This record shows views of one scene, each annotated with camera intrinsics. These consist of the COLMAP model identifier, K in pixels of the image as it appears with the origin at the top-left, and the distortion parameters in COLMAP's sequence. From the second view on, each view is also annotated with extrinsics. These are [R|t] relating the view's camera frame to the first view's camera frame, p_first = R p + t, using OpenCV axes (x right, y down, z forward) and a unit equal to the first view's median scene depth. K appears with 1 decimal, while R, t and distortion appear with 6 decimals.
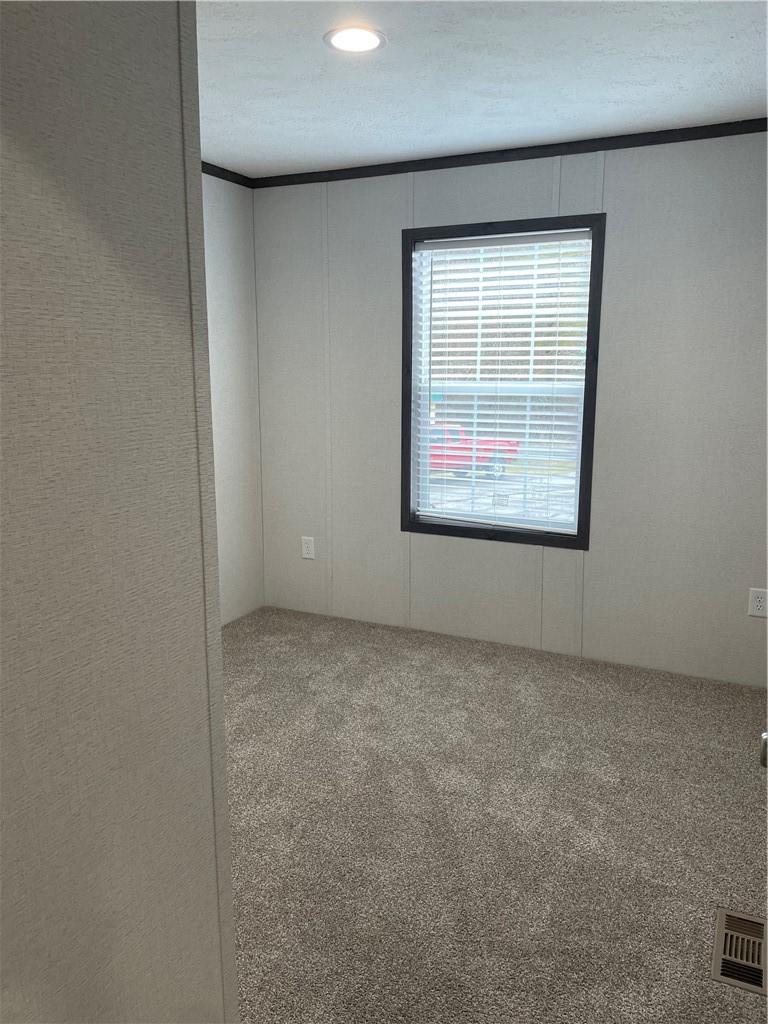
lens RADIAL K [[767.2, 0, 385.3], [0, 767.2, 515.2], [0, 0, 1]] dist [0.109619, -0.148001]
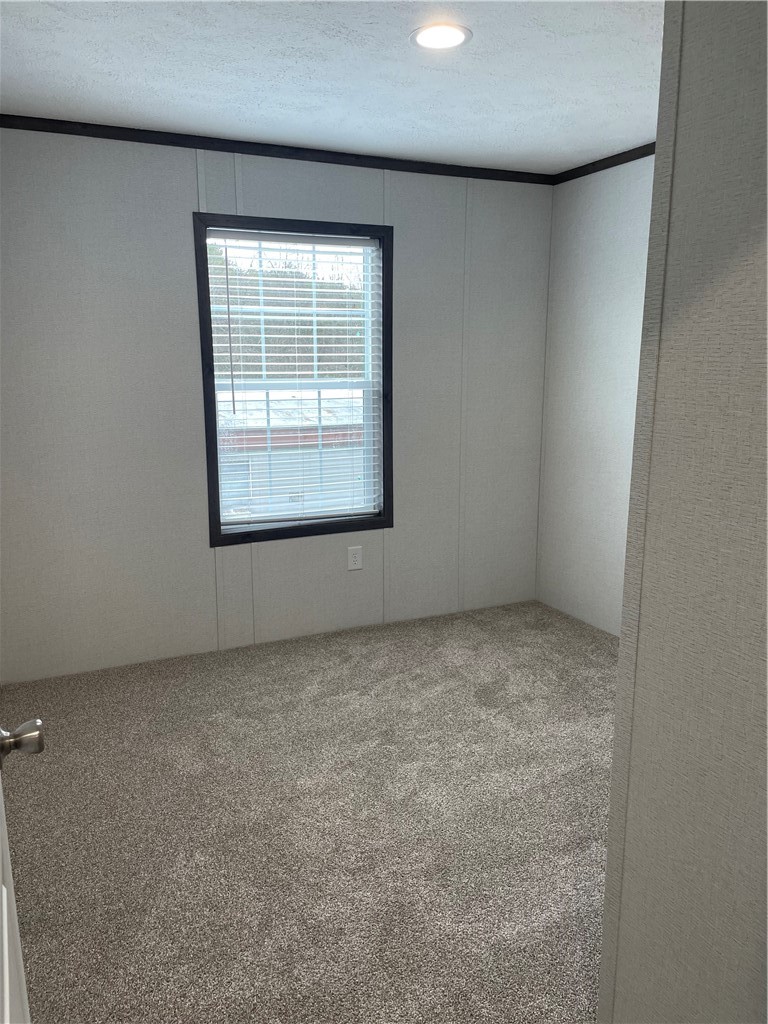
lens RADIAL K [[763.9, 0, 384.0], [0, 763.9, 512.0], [0, 0, 1]] dist [0.075624, -0.071542]
pose [[0.622378, -0.160903, 0.766000, -0.574835], [0.159256, 0.984203, 0.077342, -0.062021], [-0.766344, 0.073854, 0.638171, 0.294468]]
